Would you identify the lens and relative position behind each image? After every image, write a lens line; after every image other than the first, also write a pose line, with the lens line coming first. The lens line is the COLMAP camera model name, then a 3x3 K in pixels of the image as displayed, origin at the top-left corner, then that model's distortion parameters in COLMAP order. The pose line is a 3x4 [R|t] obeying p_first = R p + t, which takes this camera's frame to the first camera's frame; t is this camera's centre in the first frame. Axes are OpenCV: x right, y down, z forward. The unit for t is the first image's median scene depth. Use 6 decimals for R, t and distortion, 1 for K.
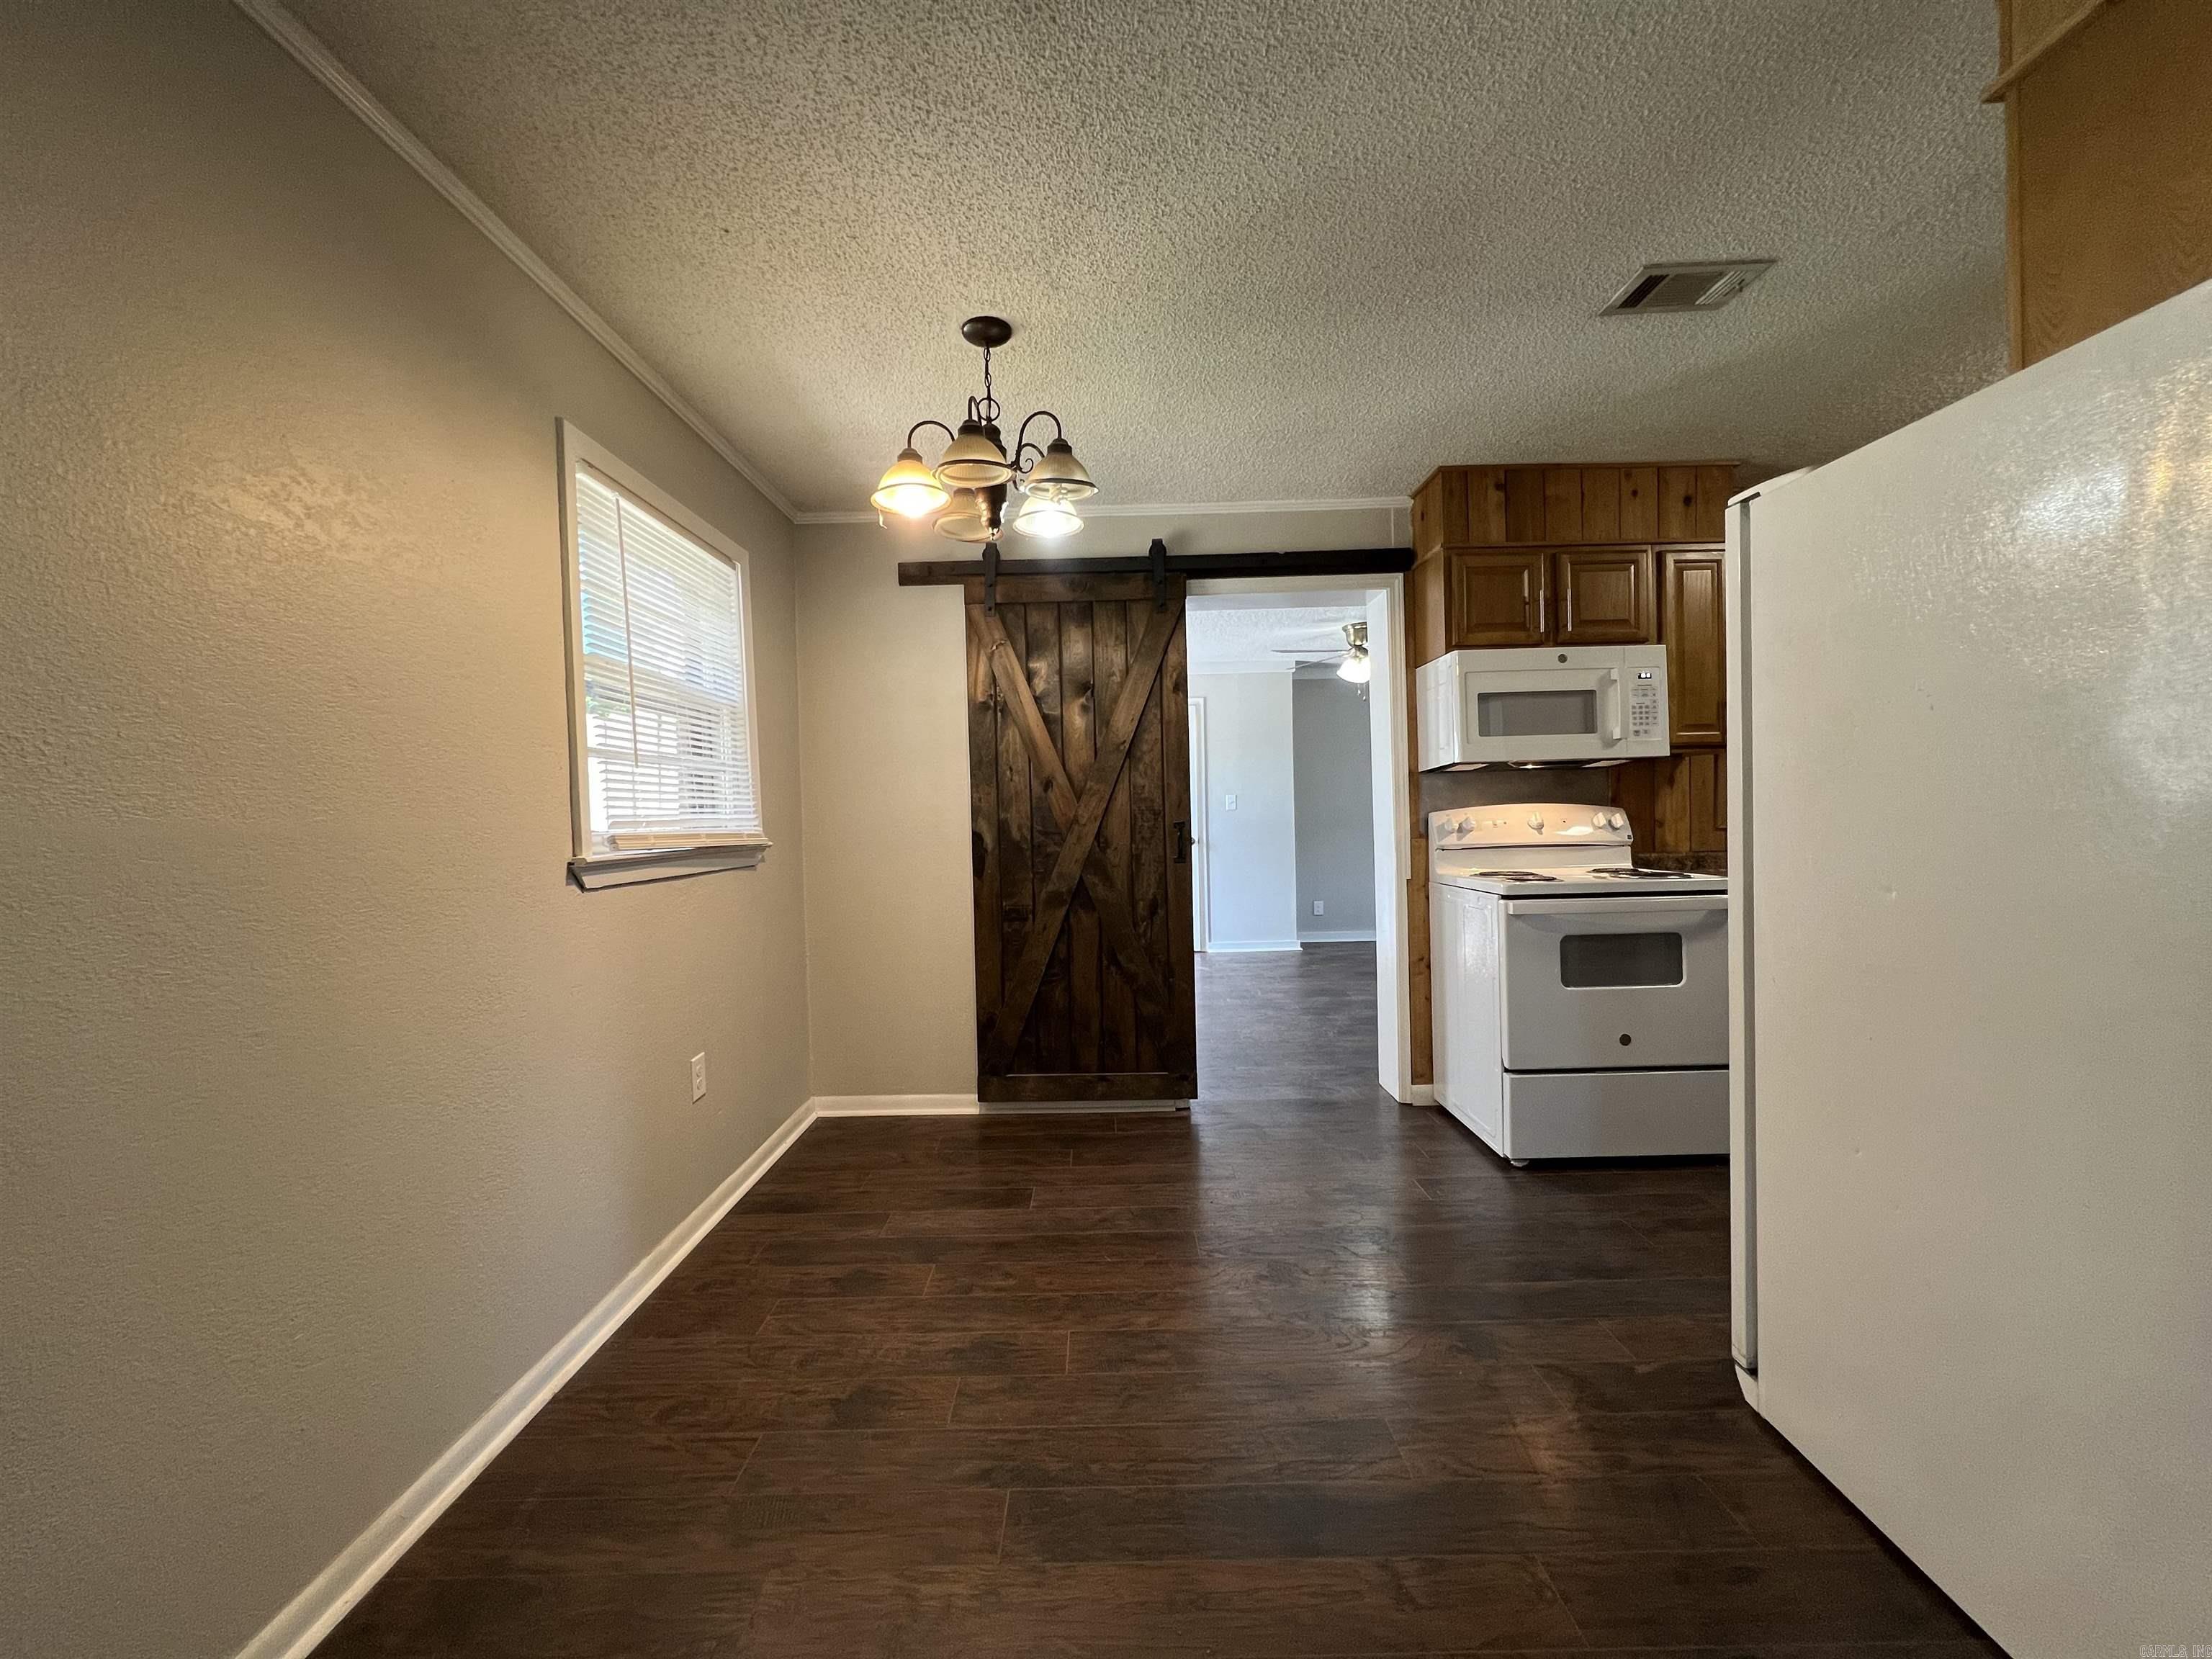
lens RADIAL K [[882.1, 0, 1101.6], [0, 882.1, 822.6], [0, 0, 1]] dist [-0.000926, -0.000074]
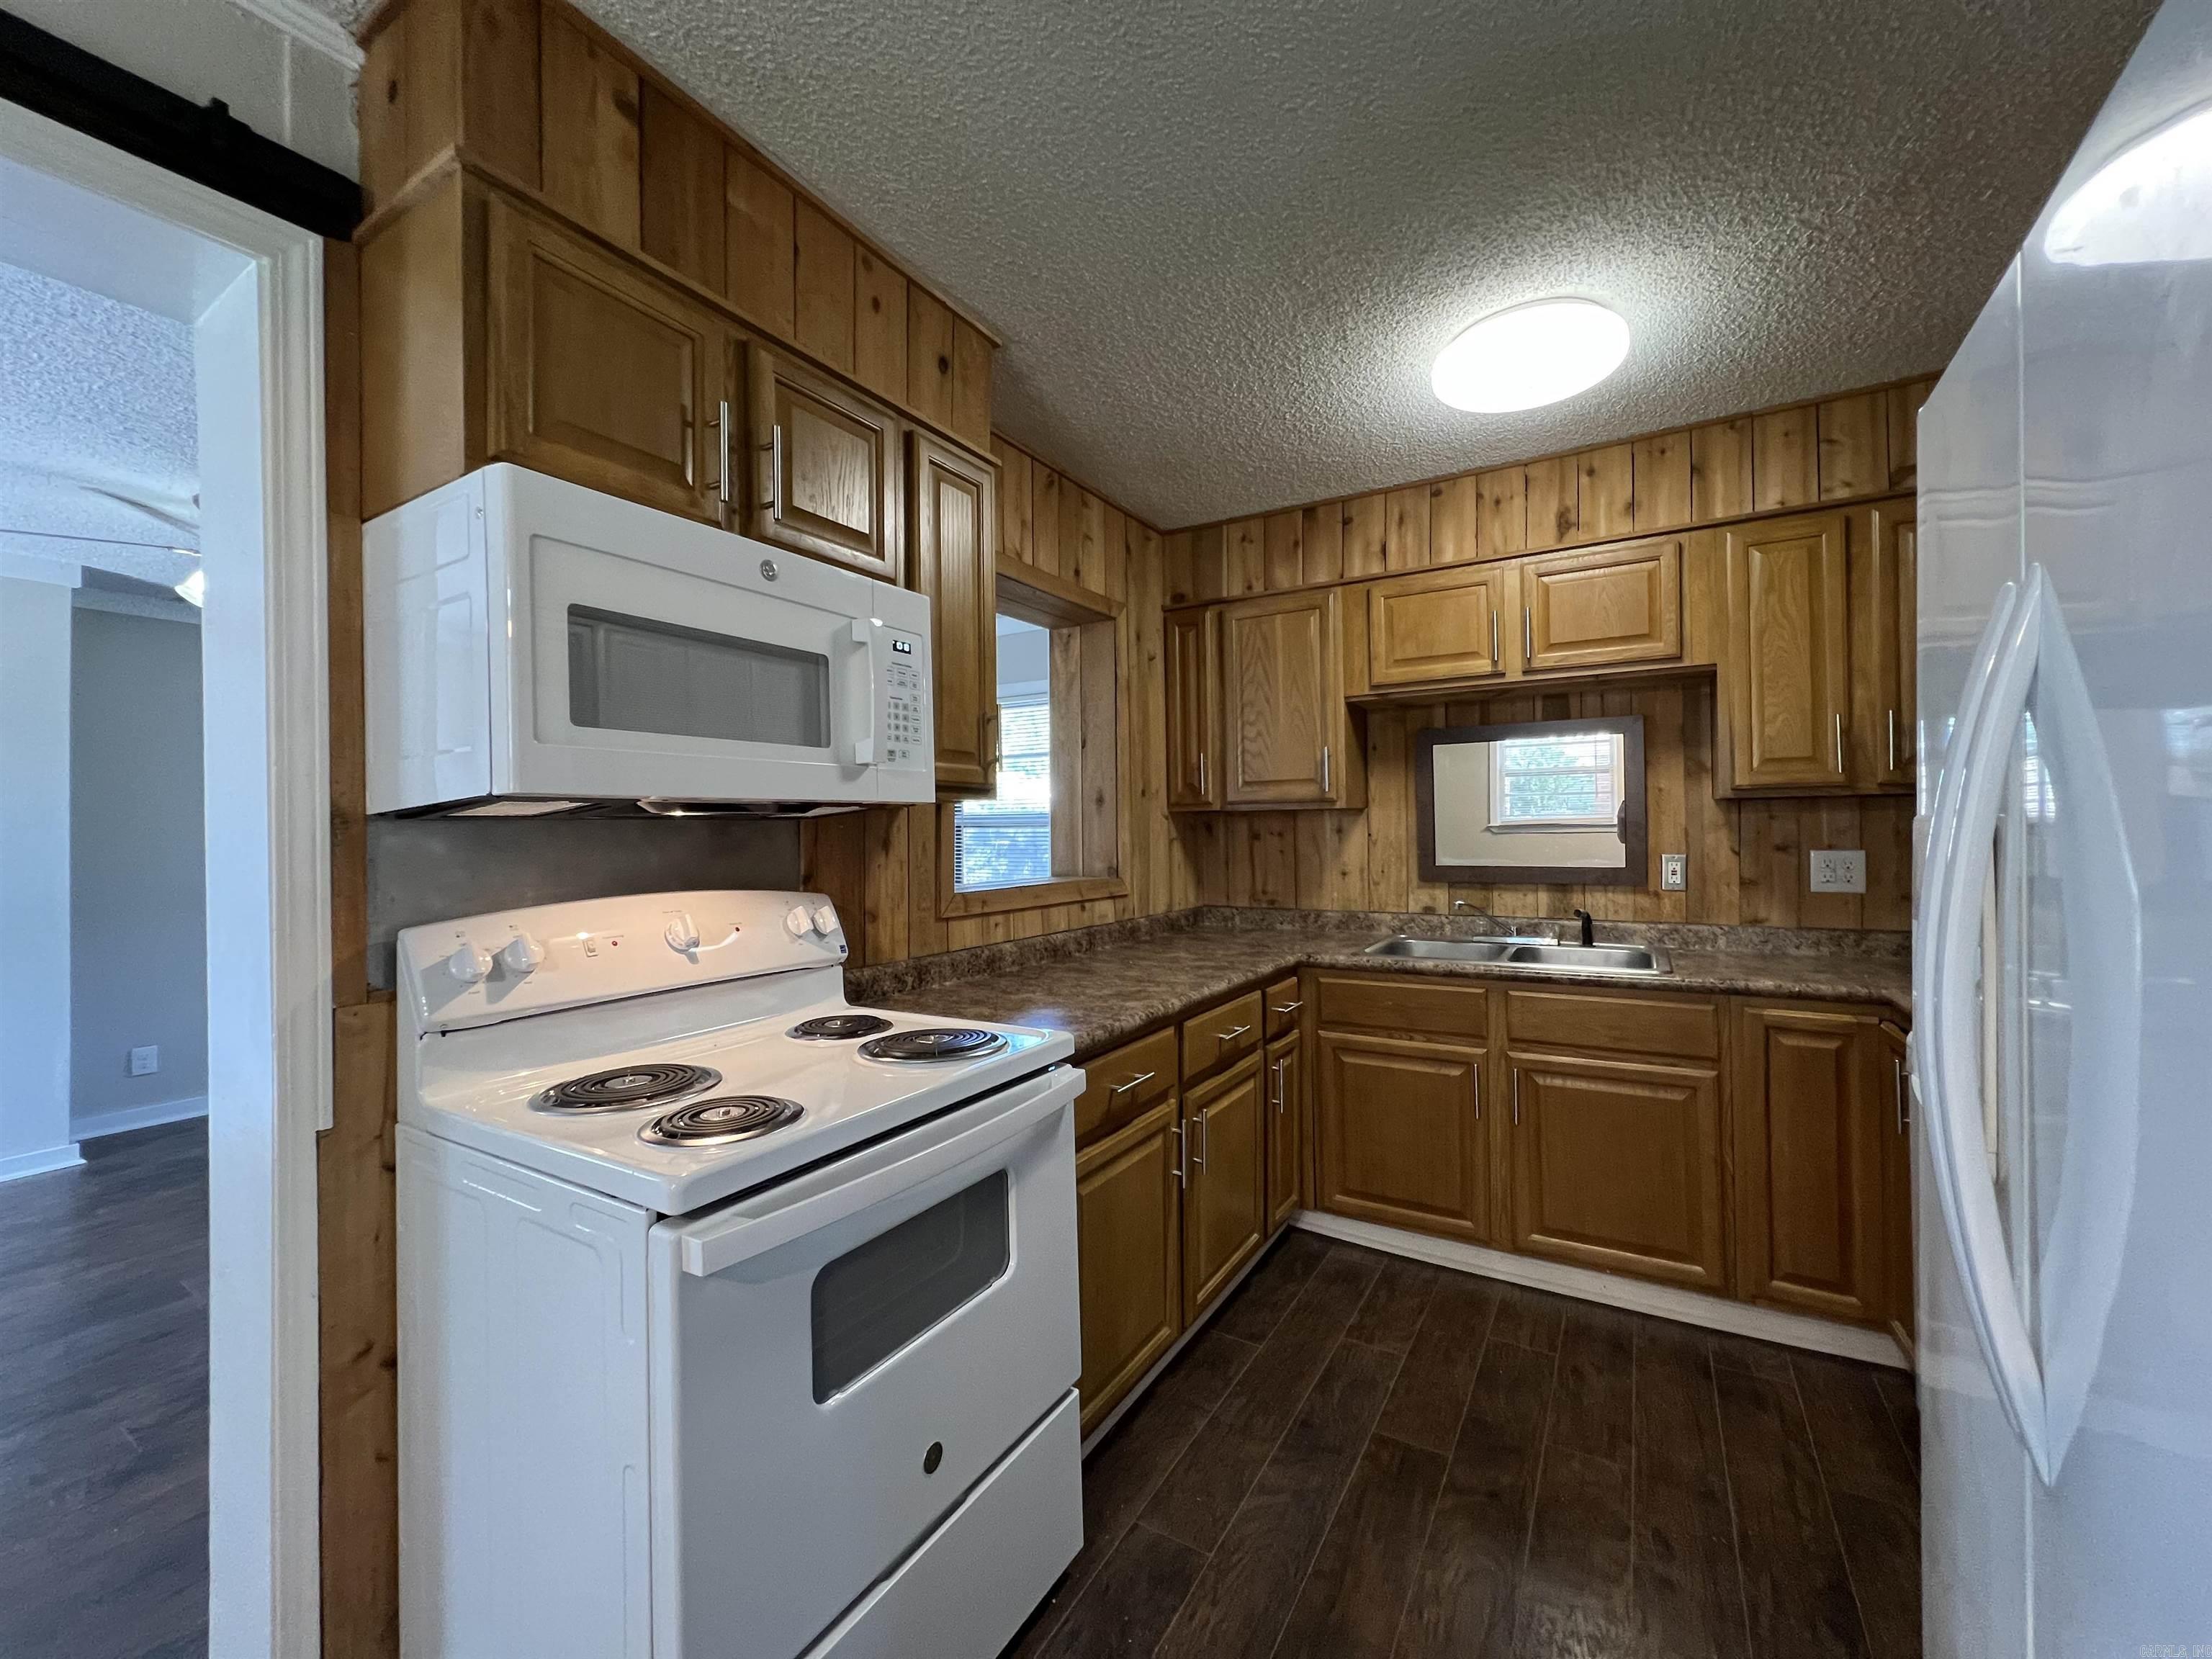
lens RADIAL K [[882.1, 0, 1101.6], [0, 882.1, 822.6], [0, 0, 1]] dist [-0.000926, -0.000074]
pose [[0.519809, 0.025794, 0.853893, 0.231114], [0.011345, 0.999247, -0.037091, -0.041577], [-0.854207, 0.028968, 0.519125, 0.618107]]
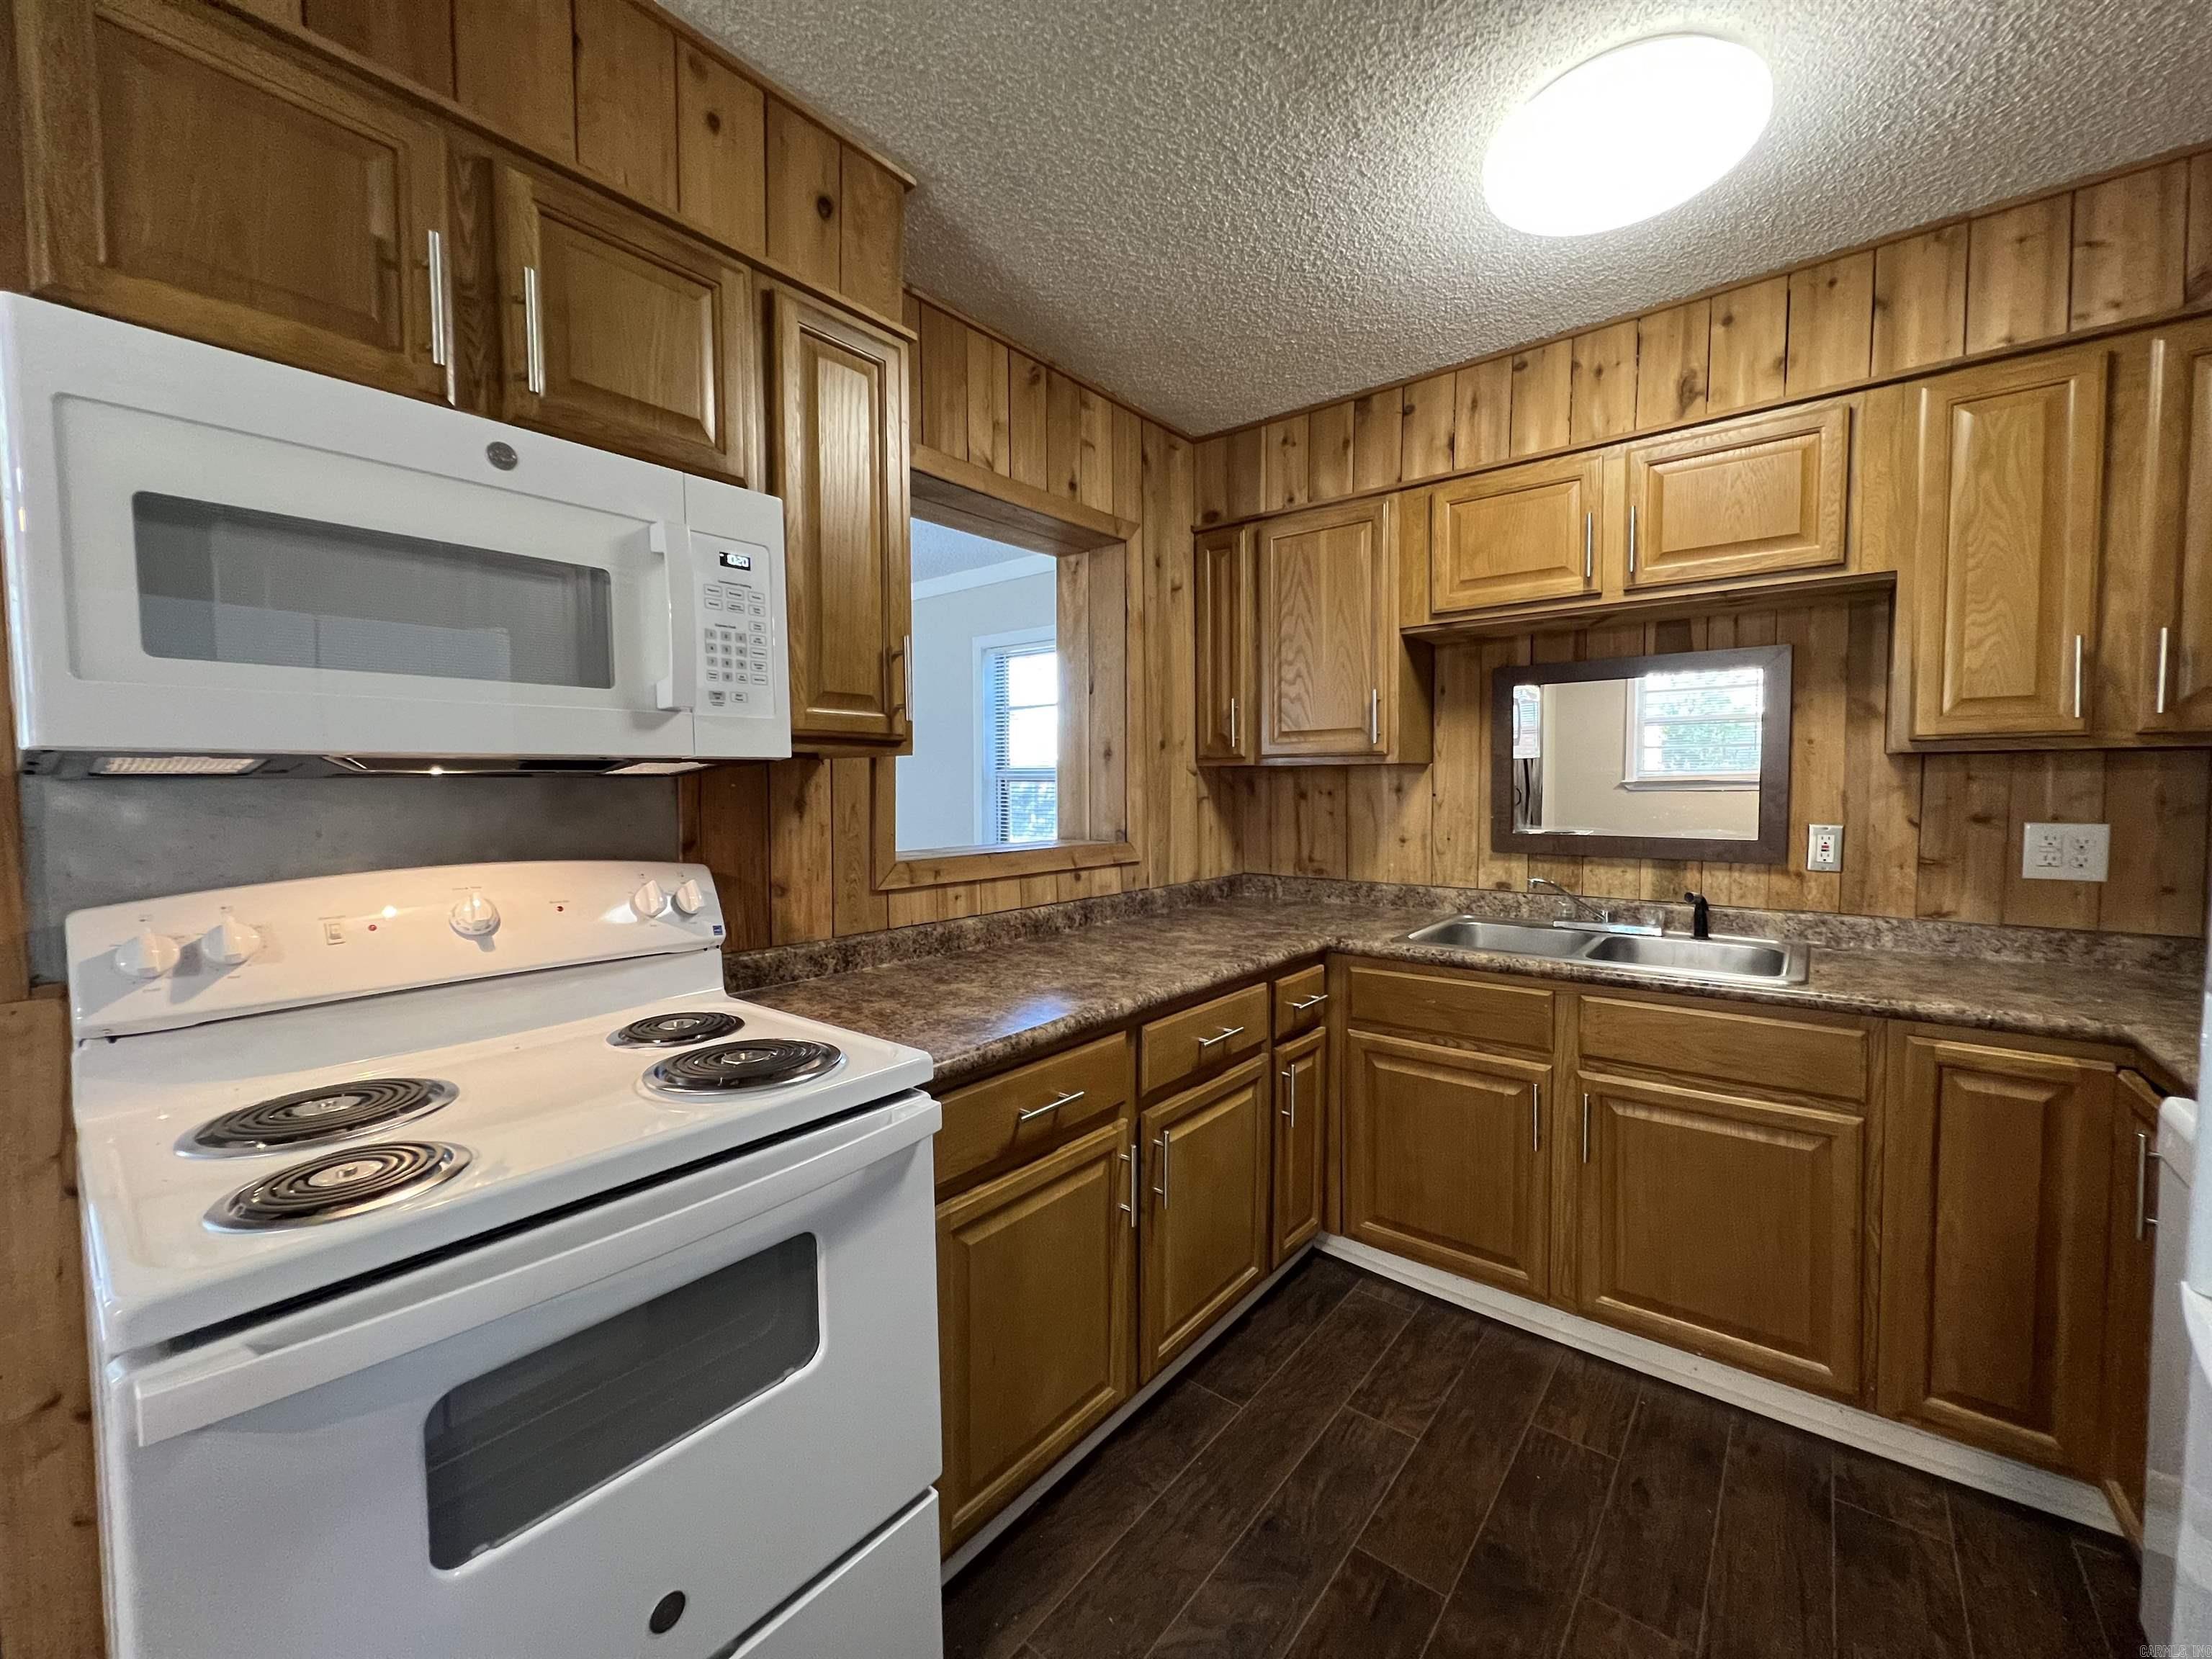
lens RADIAL K [[882.1, 0, 1101.6], [0, 882.1, 822.6], [0, 0, 1]] dist [-0.000926, -0.000074]
pose [[0.632585, -0.013748, 0.774369, 0.393990], [0.001190, 0.999859, 0.016779, -0.049735], [-0.774490, -0.009692, 0.632512, 0.591107]]
